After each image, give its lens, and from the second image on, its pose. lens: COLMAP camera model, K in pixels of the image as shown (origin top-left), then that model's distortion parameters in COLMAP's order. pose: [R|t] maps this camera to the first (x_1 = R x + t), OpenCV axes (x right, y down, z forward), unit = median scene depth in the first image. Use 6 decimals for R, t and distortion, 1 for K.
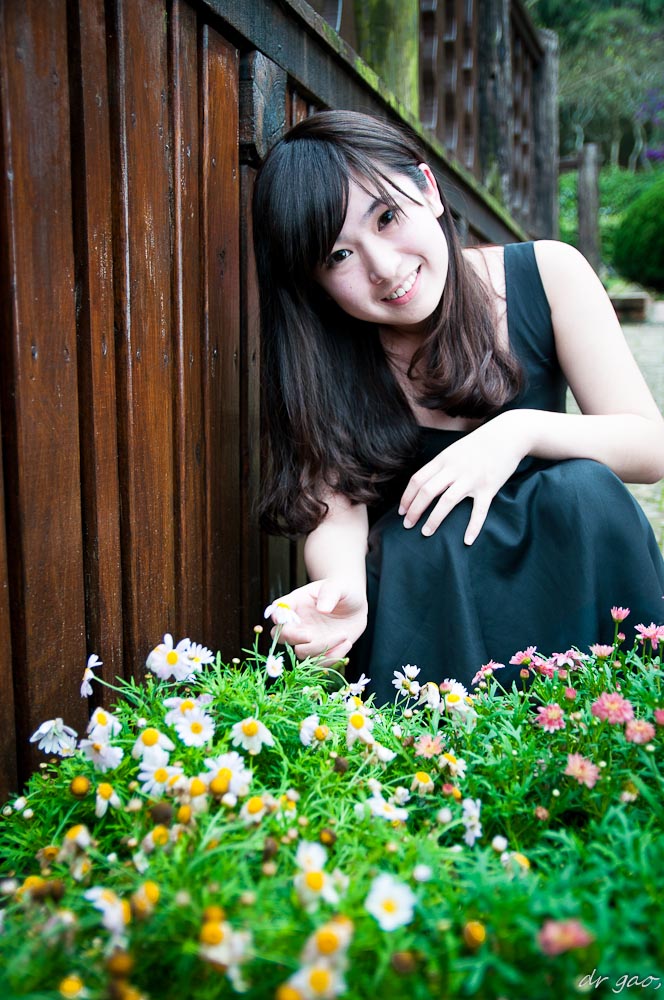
lens RADIAL K [[998.0, 0, 332.0], [0, 998.0, 500.0], [0, 0, 1]] dist [-0.008751, 0.112745]
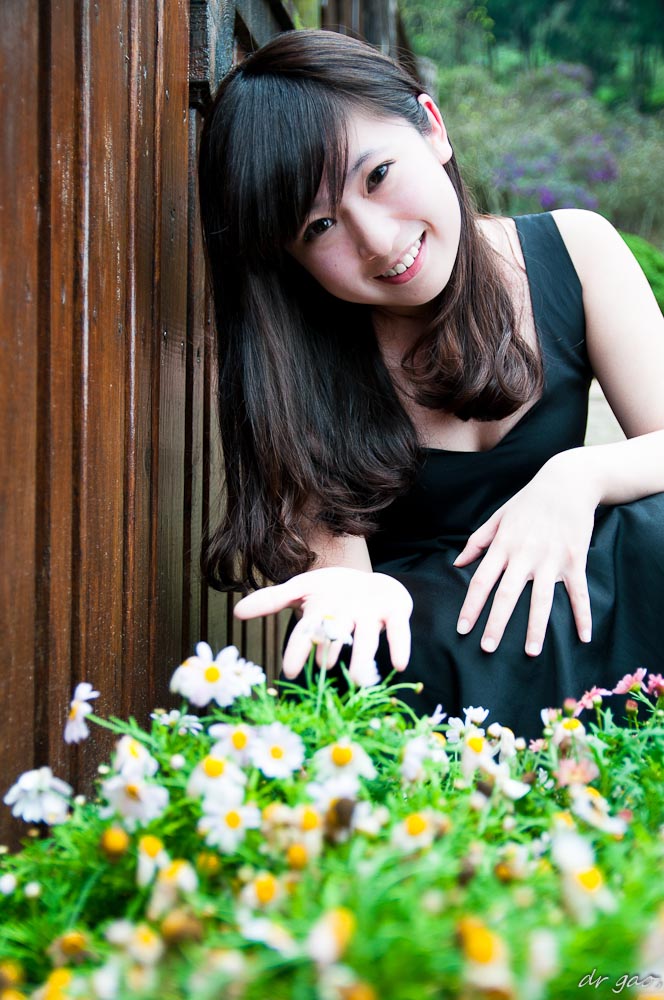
lens RADIAL K [[1231.5, 0, 332.0], [0, 1231.5, 500.0], [0, 0, 1]] dist [0.073446, -0.042243]
pose [[0.985031, 0.001623, 0.172371, -0.174774], [0.018515, 0.993174, -0.115160, 0.104145], [-0.171381, 0.116627, 0.978277, 0.063578]]
